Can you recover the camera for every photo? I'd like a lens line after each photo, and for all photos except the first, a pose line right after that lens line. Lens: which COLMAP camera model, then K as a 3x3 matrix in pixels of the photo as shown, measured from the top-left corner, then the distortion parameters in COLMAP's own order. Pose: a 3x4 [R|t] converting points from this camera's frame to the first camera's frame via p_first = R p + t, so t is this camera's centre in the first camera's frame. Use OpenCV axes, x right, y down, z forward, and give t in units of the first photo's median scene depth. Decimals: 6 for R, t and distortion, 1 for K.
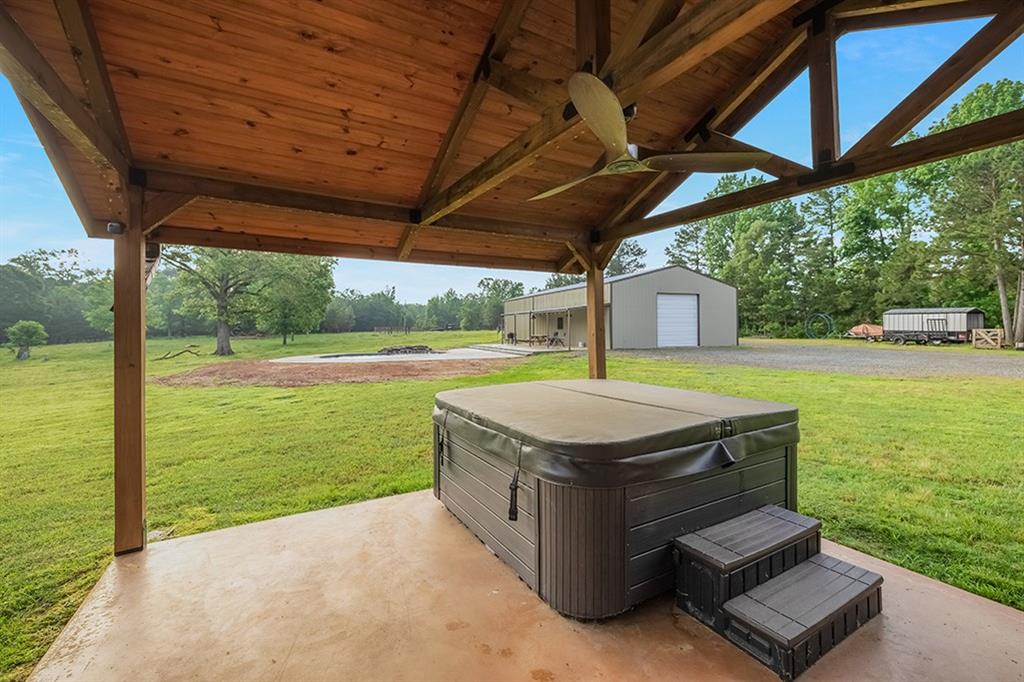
lens RADIAL K [[425.5, 0, 511.3], [0, 425.5, 325.6], [0, 0, 1]] dist [-0.000012, 0.000034]
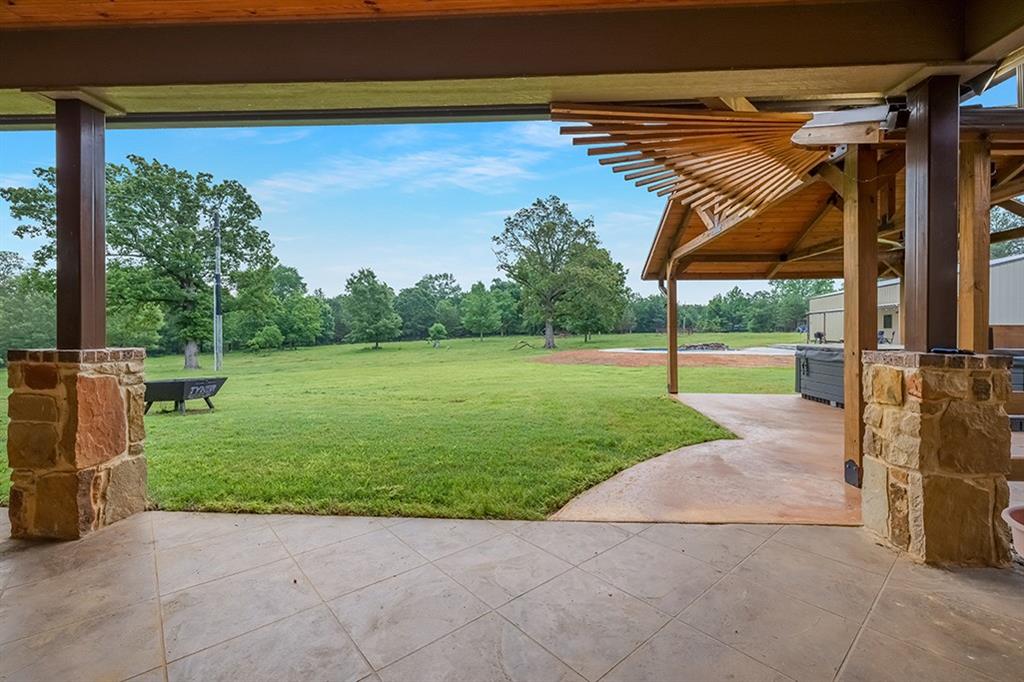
lens RADIAL K [[433.3, 0, 514.7], [0, 433.3, 333.5], [0, 0, 1]] dist [0.000543, 0.000046]
pose [[0.824436, 0.006677, -0.565916, -0.010859], [-0.000644, 0.999941, 0.010860, 0.007853], [0.565955, -0.008589, 0.824392, -0.139892]]
